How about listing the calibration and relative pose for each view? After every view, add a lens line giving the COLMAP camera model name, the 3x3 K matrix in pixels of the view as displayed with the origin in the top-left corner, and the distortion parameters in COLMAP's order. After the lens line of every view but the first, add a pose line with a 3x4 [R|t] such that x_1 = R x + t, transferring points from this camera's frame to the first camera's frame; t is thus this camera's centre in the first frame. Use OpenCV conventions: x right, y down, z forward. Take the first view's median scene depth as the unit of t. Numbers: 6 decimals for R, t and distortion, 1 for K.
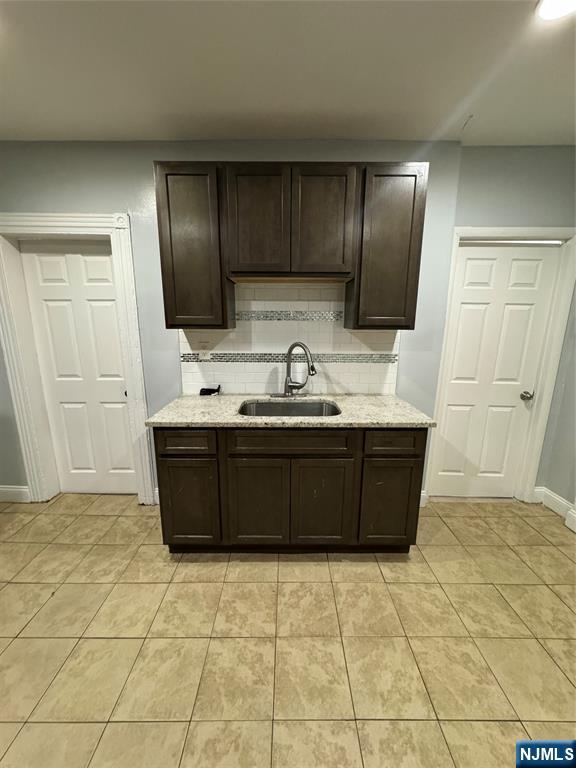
lens RADIAL K [[304.8, 0, 287.5], [0, 304.8, 384.0], [0, 0, 1]] dist [-0.001317, 0.000227]
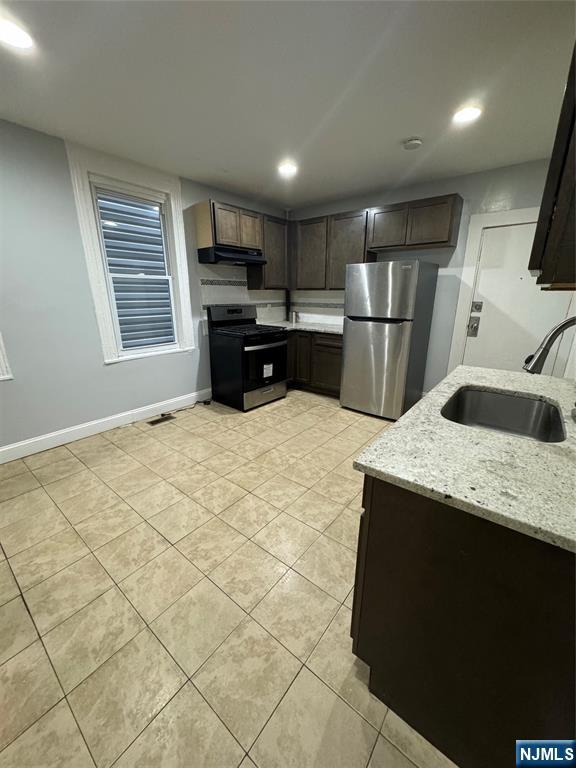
lens RADIAL K [[304.8, 0, 285.7], [0, 304.8, 383.2], [0, 0, 1]] dist [-0.001317, 0.000227]
pose [[-0.631216, 0.212999, -0.745787, 0.910246], [-0.165412, 0.902462, 0.397746, -0.184036], [0.757764, 0.374426, -0.534415, 1.111927]]
